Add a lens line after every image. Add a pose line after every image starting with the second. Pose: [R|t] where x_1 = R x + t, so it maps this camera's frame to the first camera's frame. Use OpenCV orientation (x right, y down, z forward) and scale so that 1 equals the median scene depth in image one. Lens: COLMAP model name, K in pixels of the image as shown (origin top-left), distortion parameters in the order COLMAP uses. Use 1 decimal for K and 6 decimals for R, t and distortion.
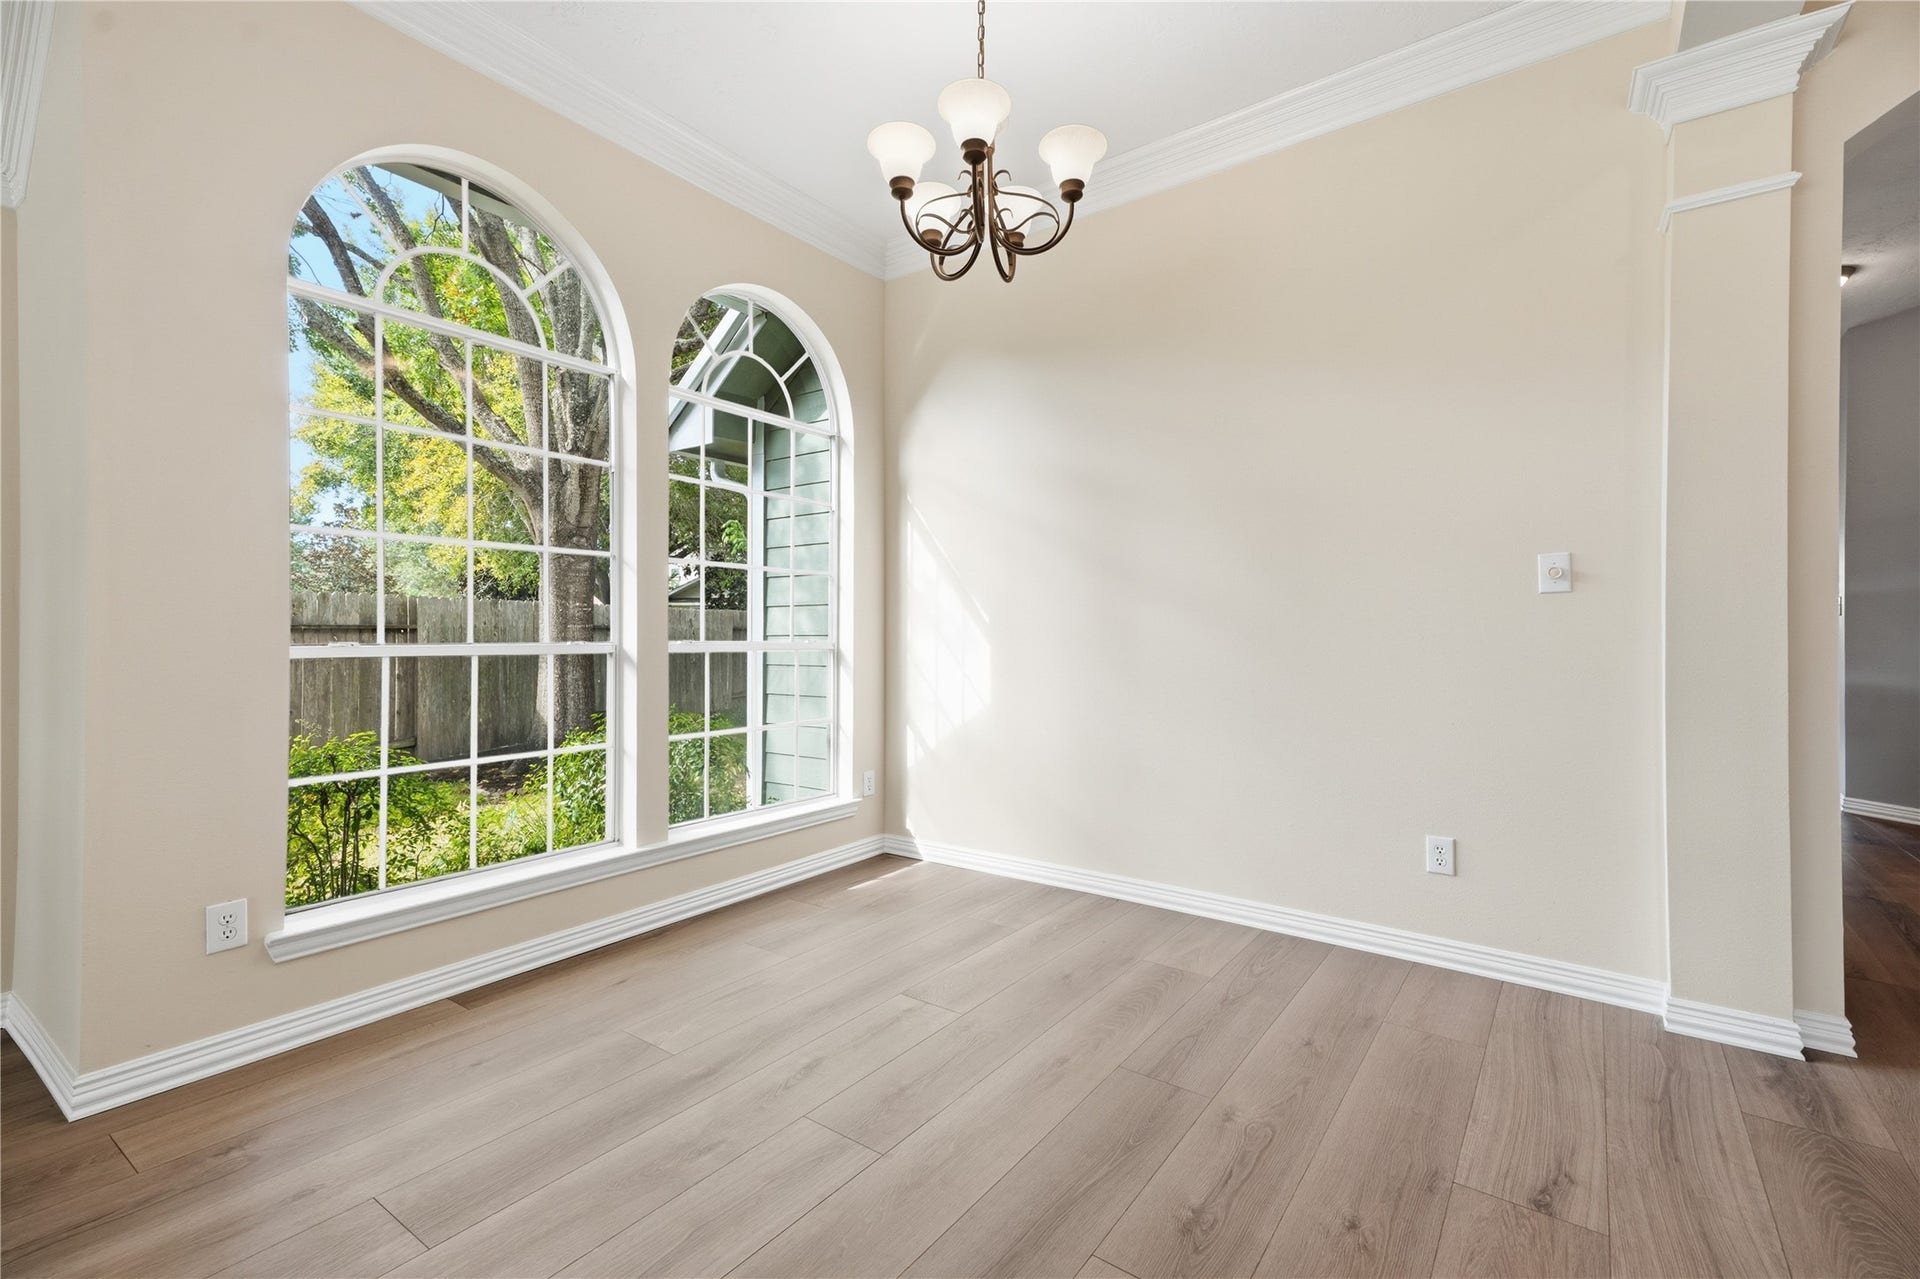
lens RADIAL K [[852.4, 0, 969.7], [0, 852.4, 632.1], [0, 0, 1]] dist [0.018370, -0.000177]
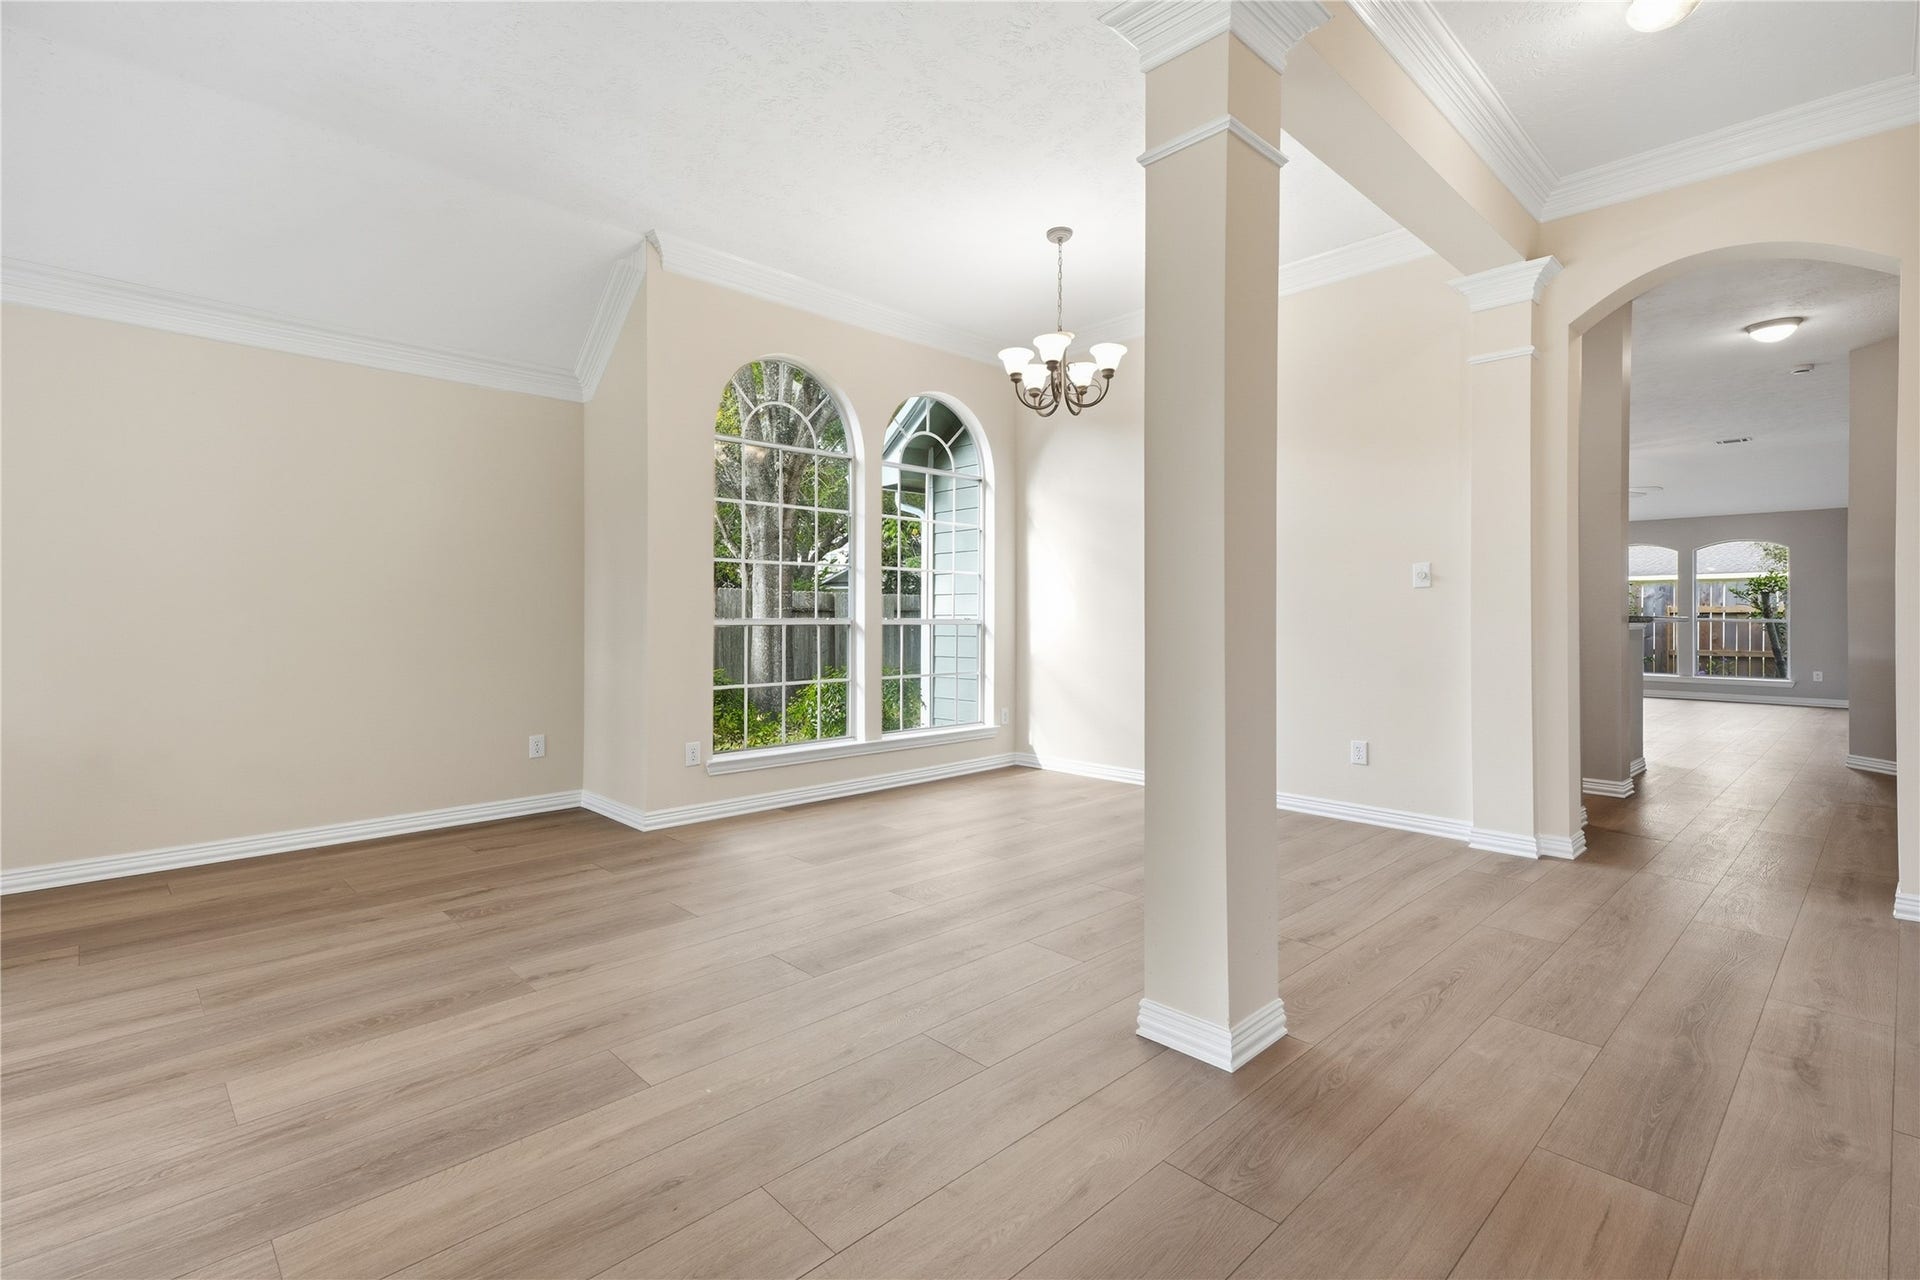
lens RADIAL K [[892.0, 0, 964.1], [0, 892.0, 611.4], [0, 0, 1]] dist [0.019584, -0.000035]
pose [[0.984440, -0.000821, -0.175719, 0.107823], [0.000890, 1.000000, 0.000315, -0.001806], [0.175719, -0.000467, 0.984440, -0.679511]]
